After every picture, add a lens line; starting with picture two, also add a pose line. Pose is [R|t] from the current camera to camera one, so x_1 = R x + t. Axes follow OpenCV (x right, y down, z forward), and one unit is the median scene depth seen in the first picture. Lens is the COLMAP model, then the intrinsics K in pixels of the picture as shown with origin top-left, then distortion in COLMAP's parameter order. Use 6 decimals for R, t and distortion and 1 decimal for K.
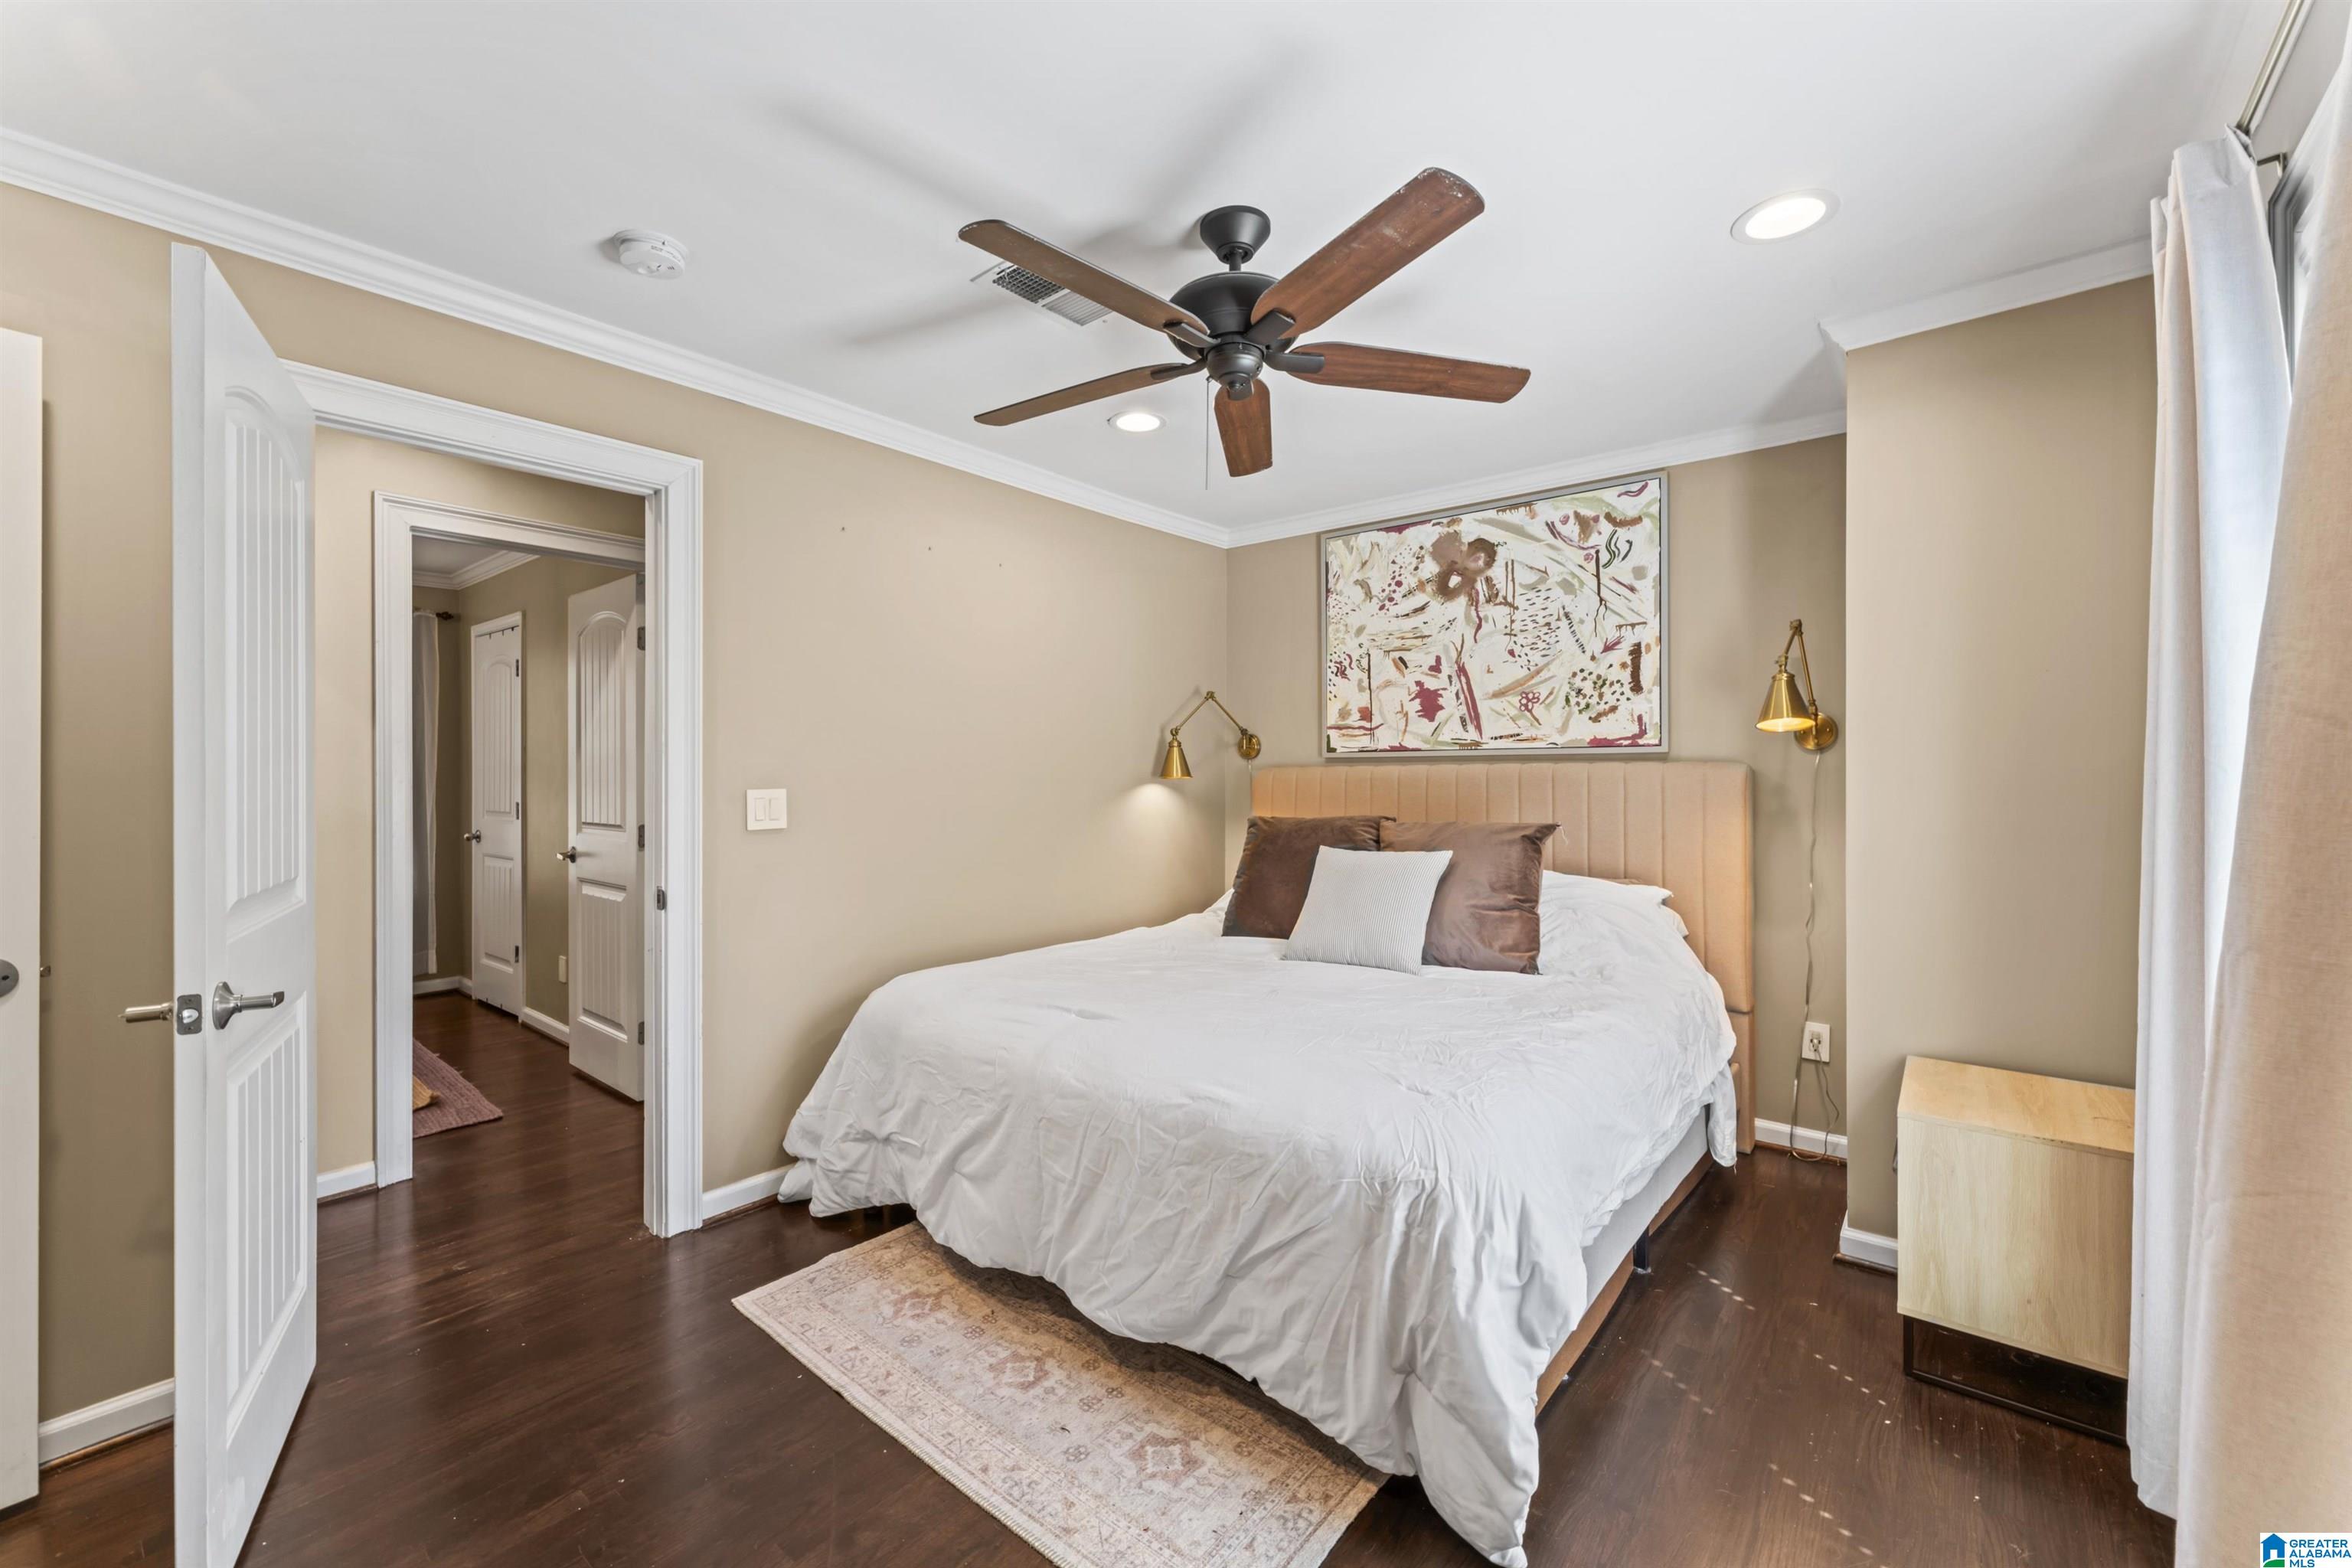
lens RADIAL K [[954.8, 0, 1174.5], [0, 954.8, 781.5], [0, 0, 1]] dist [0.003412, -0.000049]
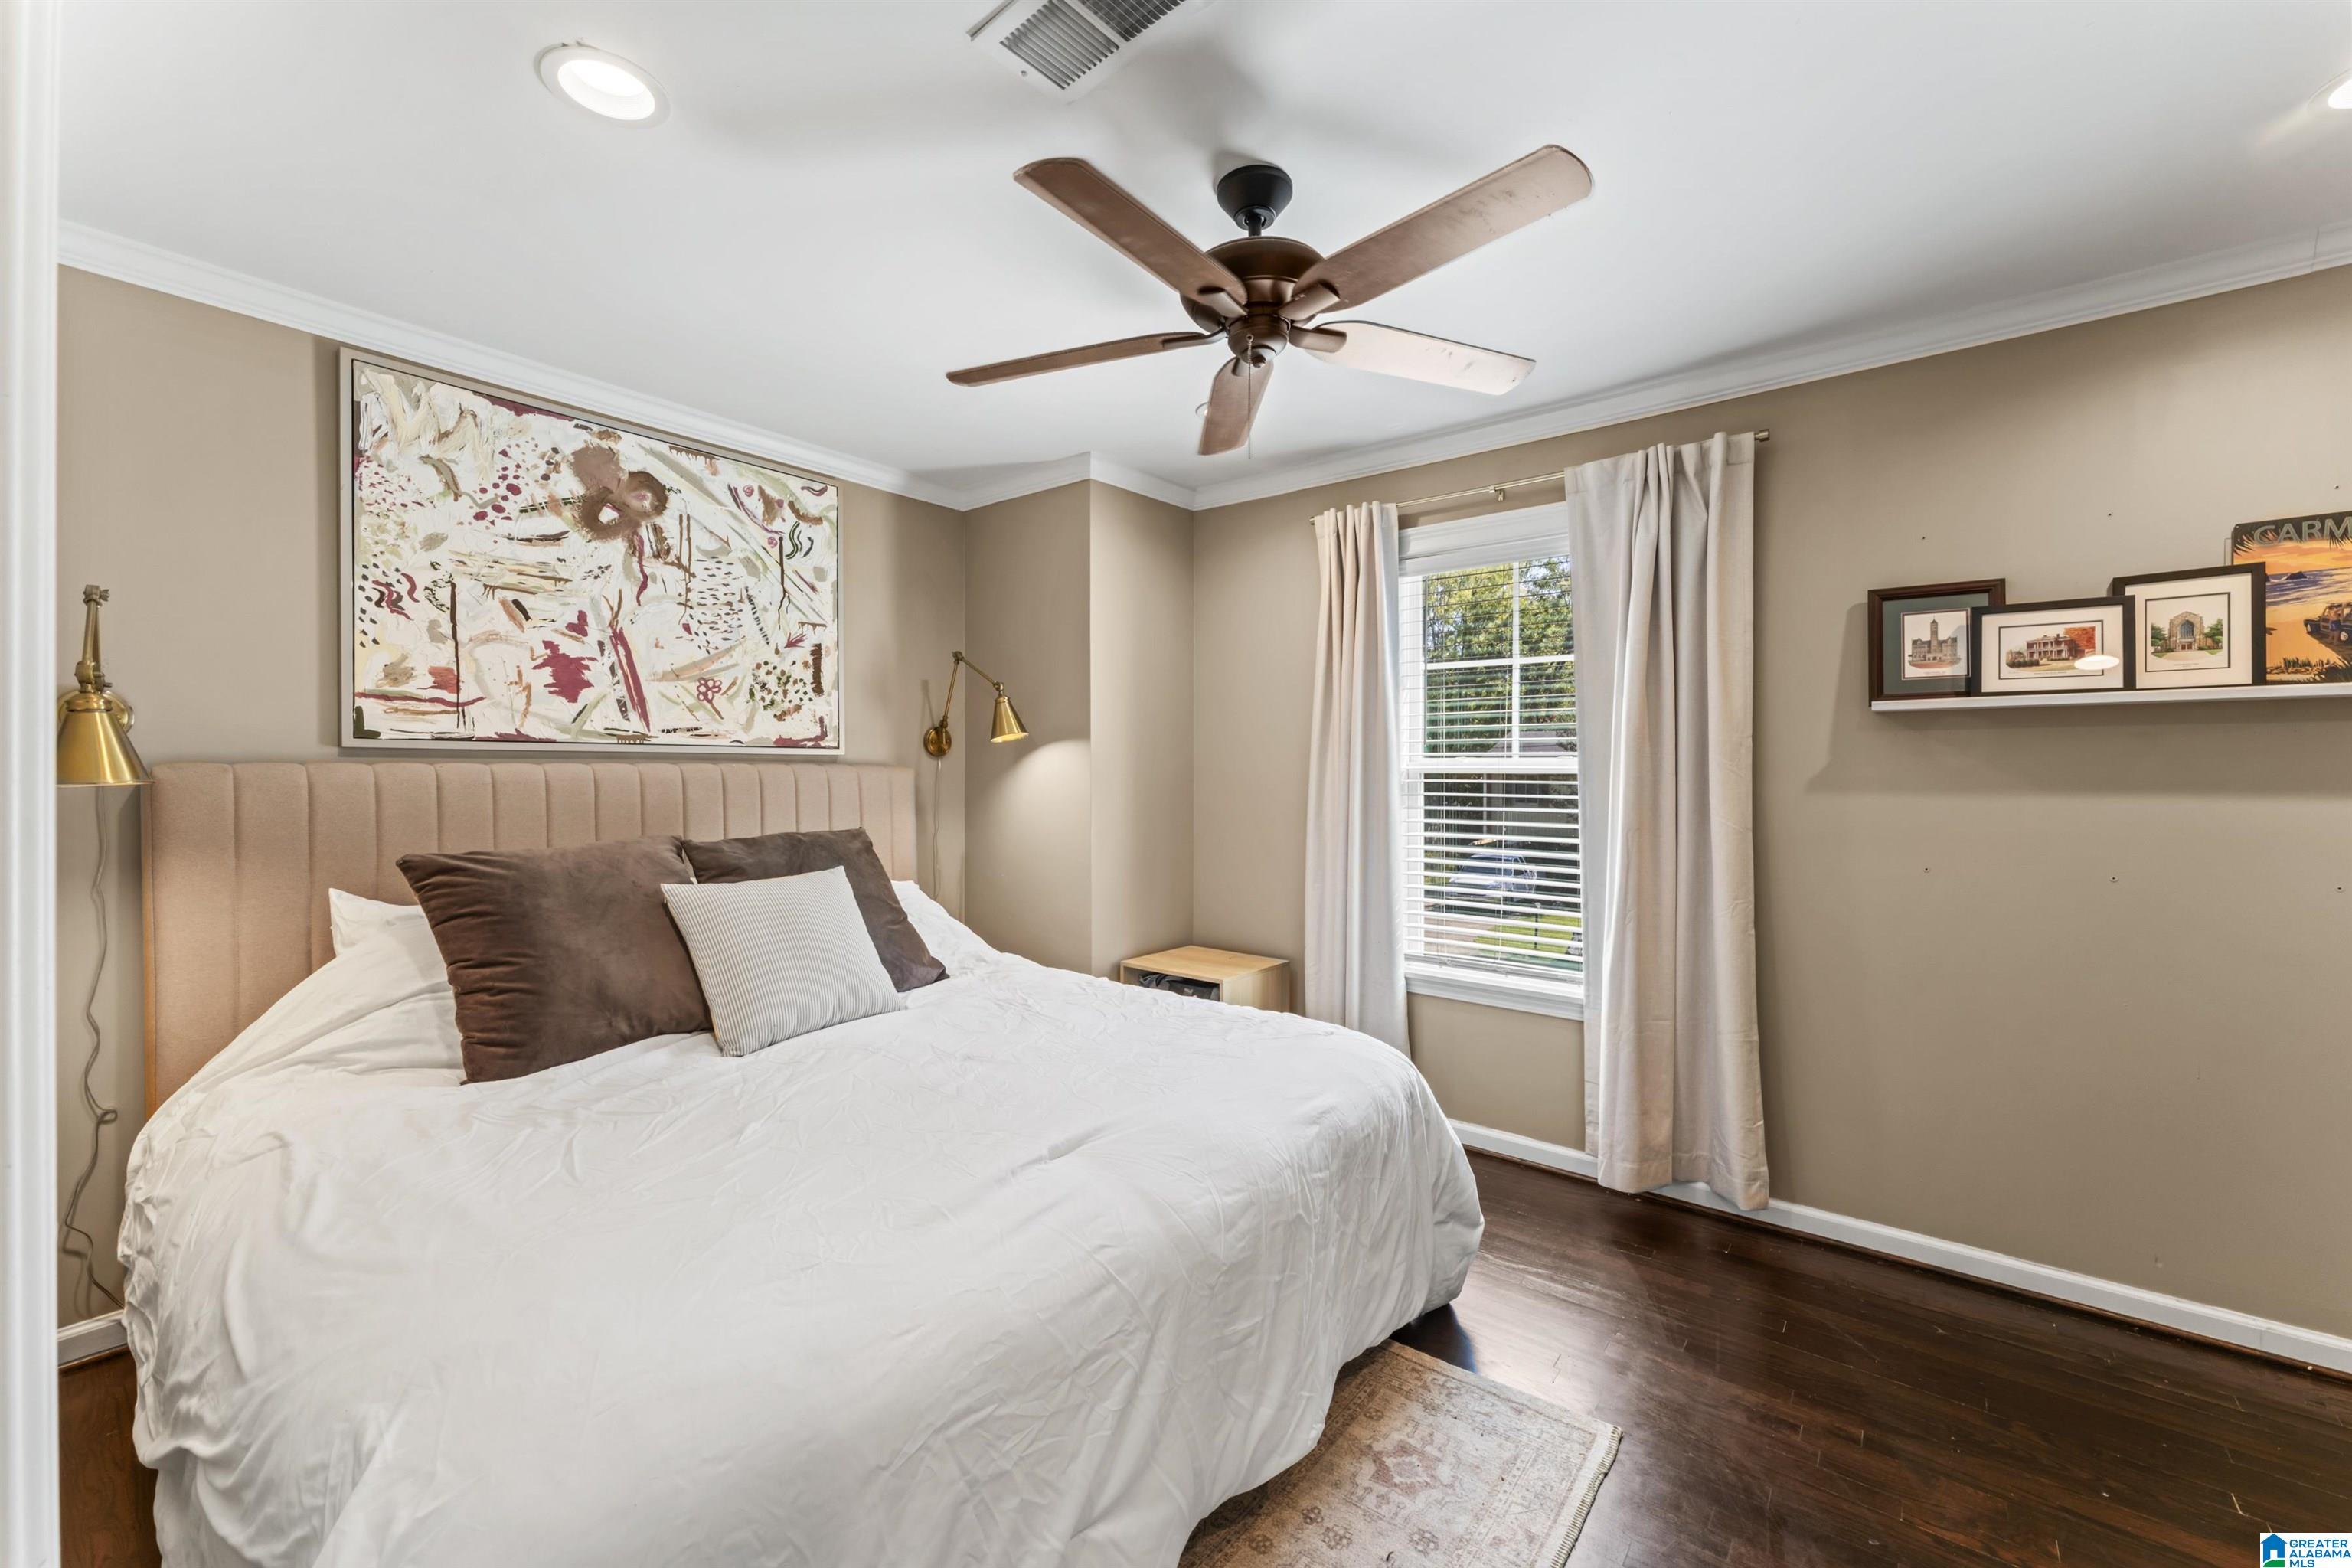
lens RADIAL K [[954.8, 0, 1174.9], [0, 954.8, 776.8], [0, 0, 1]] dist [0.003412, -0.000049]
pose [[-0.023280, -0.001655, 0.999728, -0.463456], [0.007587, 0.999970, 0.001832, -0.005389], [-0.999700, 0.007628, -0.023267, 0.586393]]
